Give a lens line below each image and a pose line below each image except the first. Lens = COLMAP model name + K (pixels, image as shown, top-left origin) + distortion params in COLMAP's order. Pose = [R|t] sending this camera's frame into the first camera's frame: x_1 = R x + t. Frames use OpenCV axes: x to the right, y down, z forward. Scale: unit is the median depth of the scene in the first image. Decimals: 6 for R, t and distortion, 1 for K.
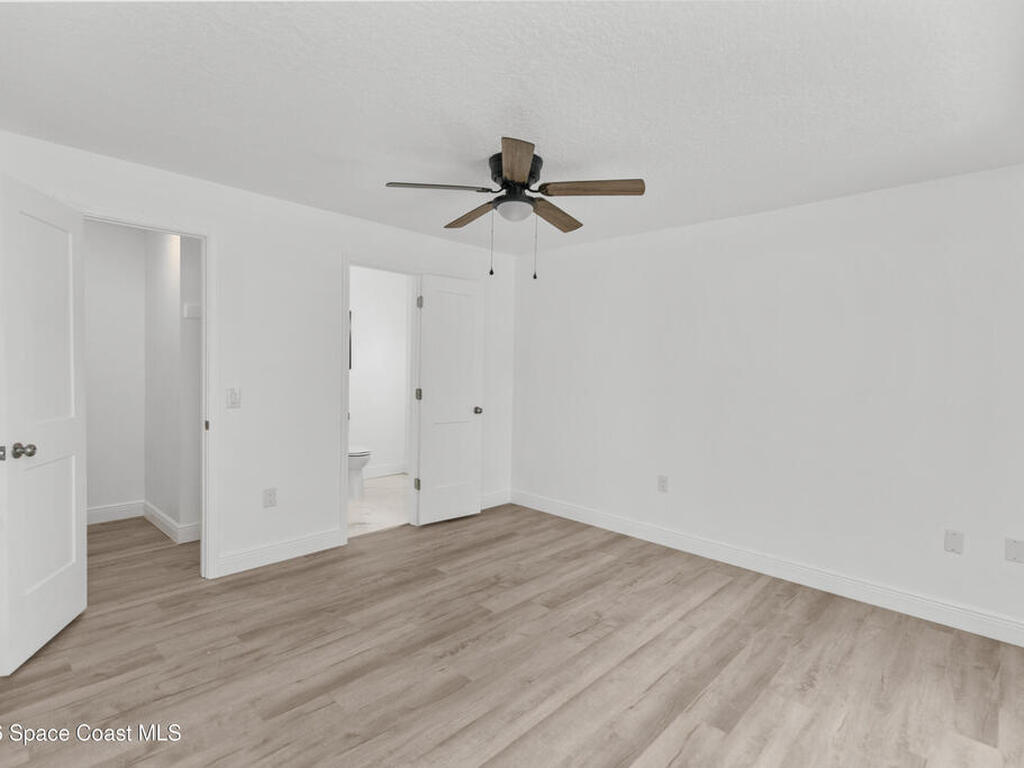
lens RADIAL K [[519.4, 0, 513.0], [0, 519.4, 390.4], [0, 0, 1]] dist [0.006430, 0.000173]
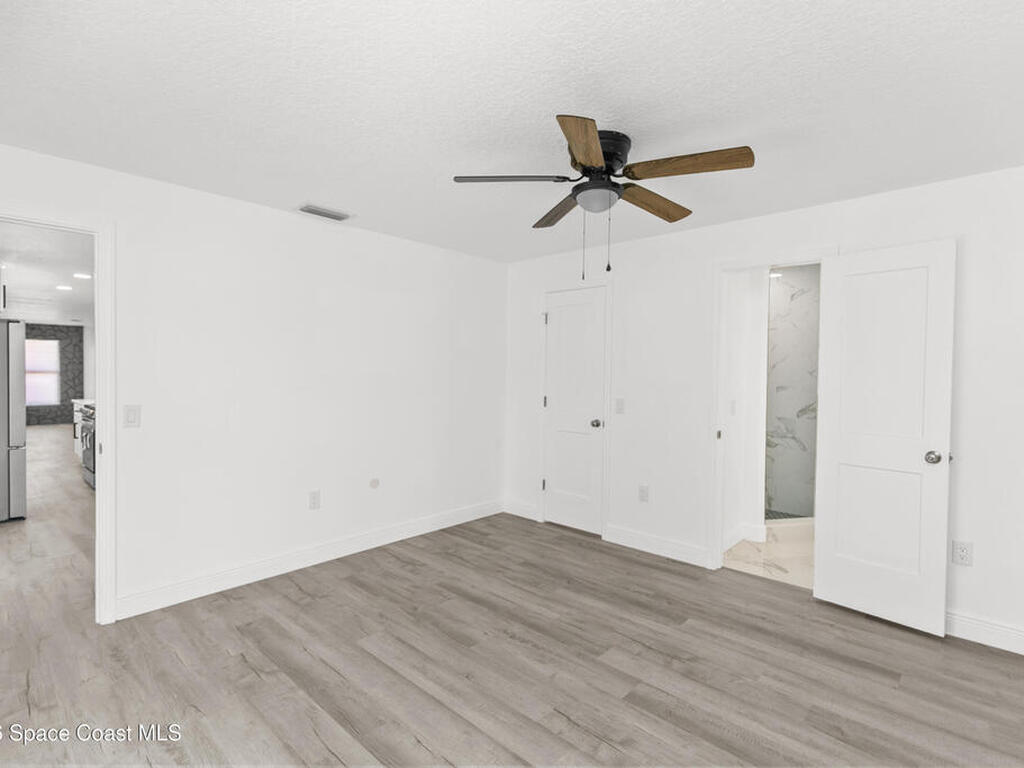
lens RADIAL K [[519.4, 0, 513.4], [0, 519.4, 376.1], [0, 0, 1]] dist [0.006430, 0.000173]
pose [[0.012161, -0.012363, -0.999850, 0.932432], [-0.062575, 0.997954, -0.013101, -0.032966], [0.997966, 0.062725, 0.011363, 0.891732]]
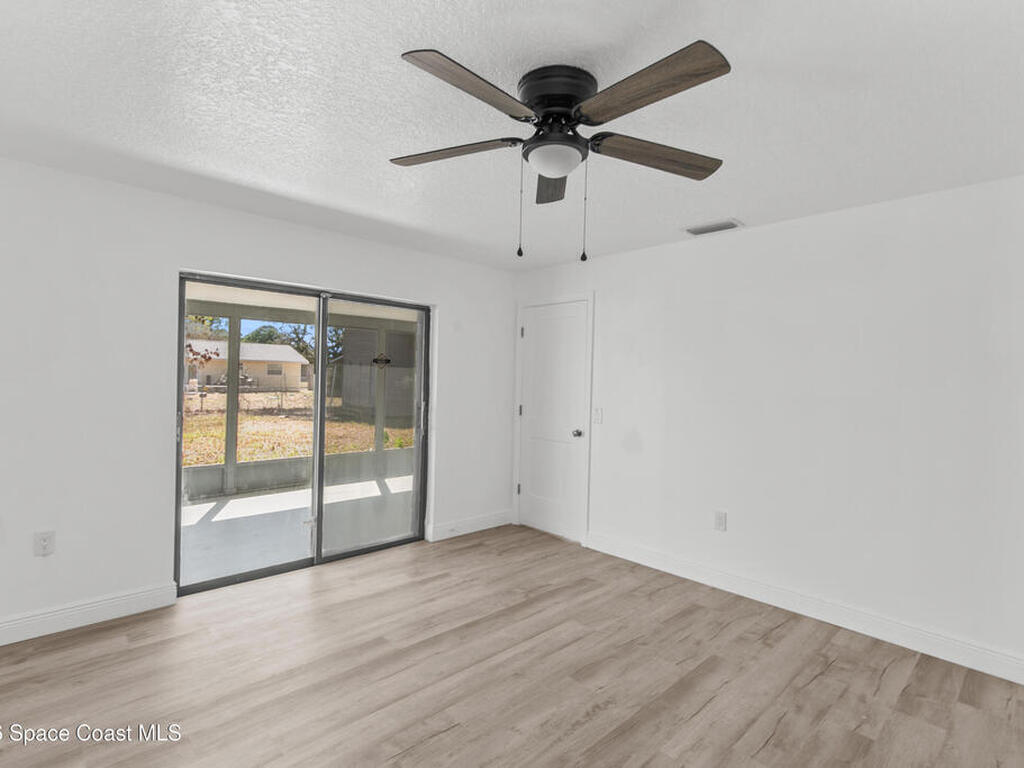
lens RADIAL K [[519.4, 0, 506.9], [0, 519.4, 376.0], [0, 0, 1]] dist [0.006430, 0.000173]
pose [[-0.996713, -0.047415, 0.065692, 0.008501], [-0.044599, 0.998049, 0.043692, -0.097737], [-0.067636, 0.040619, -0.996883, 1.768629]]
